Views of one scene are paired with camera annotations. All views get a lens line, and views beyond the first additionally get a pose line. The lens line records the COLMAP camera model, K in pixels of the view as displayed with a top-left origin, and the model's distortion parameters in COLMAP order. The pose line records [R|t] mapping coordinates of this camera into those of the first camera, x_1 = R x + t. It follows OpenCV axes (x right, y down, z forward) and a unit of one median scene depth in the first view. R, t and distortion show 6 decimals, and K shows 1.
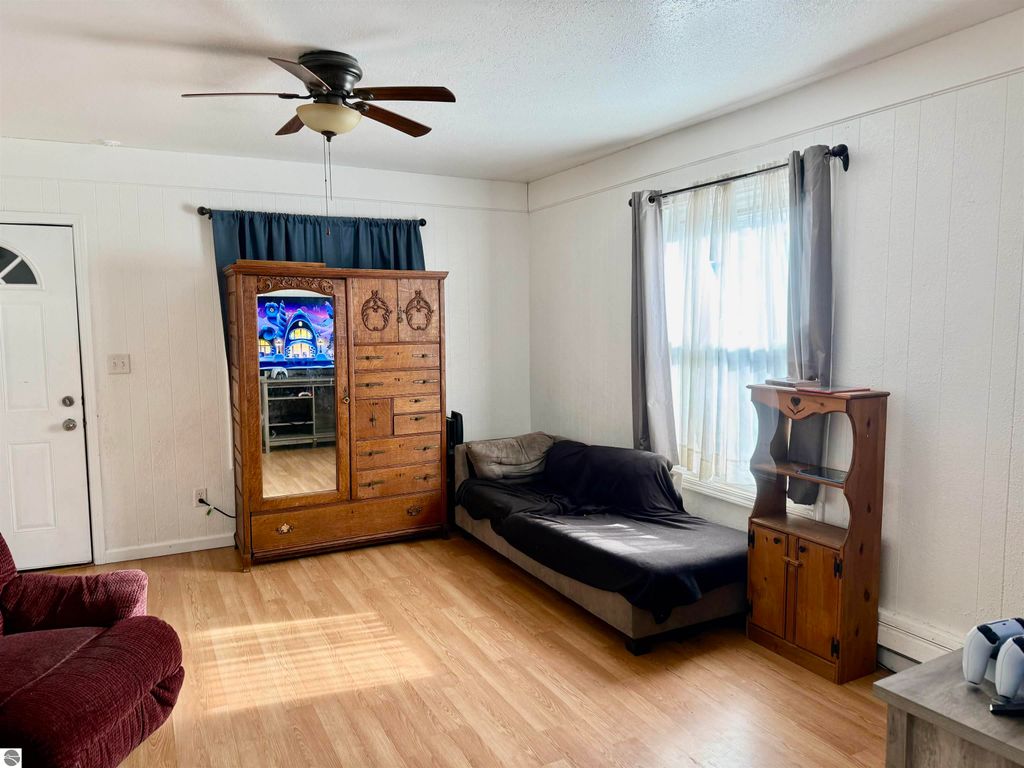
lens RADIAL K [[723.6, 0, 510.0], [0, 723.6, 386.4], [0, 0, 1]] dist [0.112027, -0.152370]
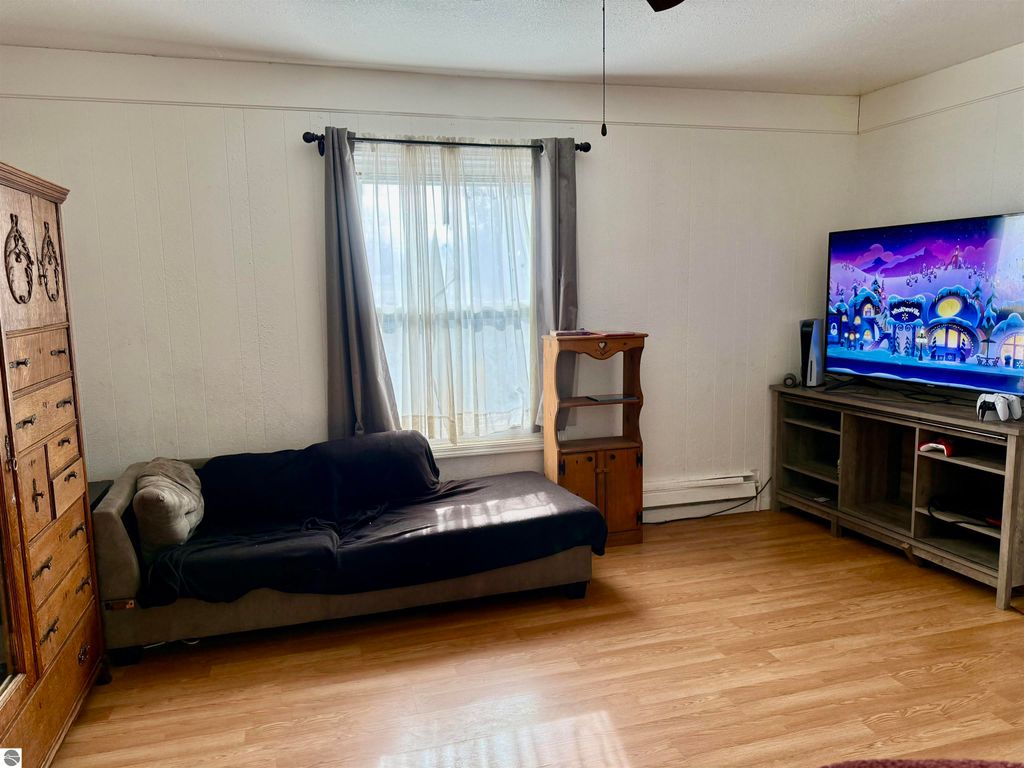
lens RADIAL K [[723.6, 0, 510.0], [0, 723.6, 386.4], [0, 0, 1]] dist [0.112027, -0.152370]
pose [[0.189357, -0.127606, 0.973581, -0.741393], [0.110229, 0.988015, 0.108058, -0.051775], [-0.975701, 0.086855, 0.201154, 0.773094]]
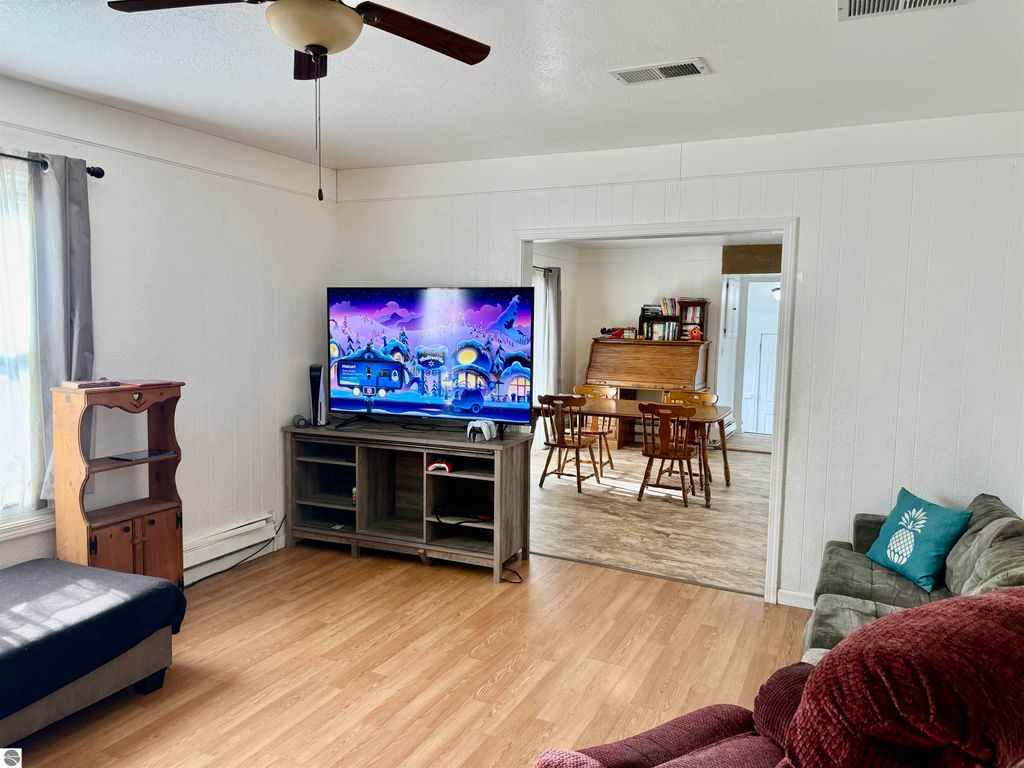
lens RADIAL K [[723.6, 0, 510.0], [0, 723.6, 386.4], [0, 0, 1]] dist [0.112027, -0.152370]
pose [[-0.589782, -0.071808, 0.804363, -0.719343], [0.068511, 0.987999, 0.138435, -0.093950], [-0.804651, 0.136754, -0.577785, 1.010575]]
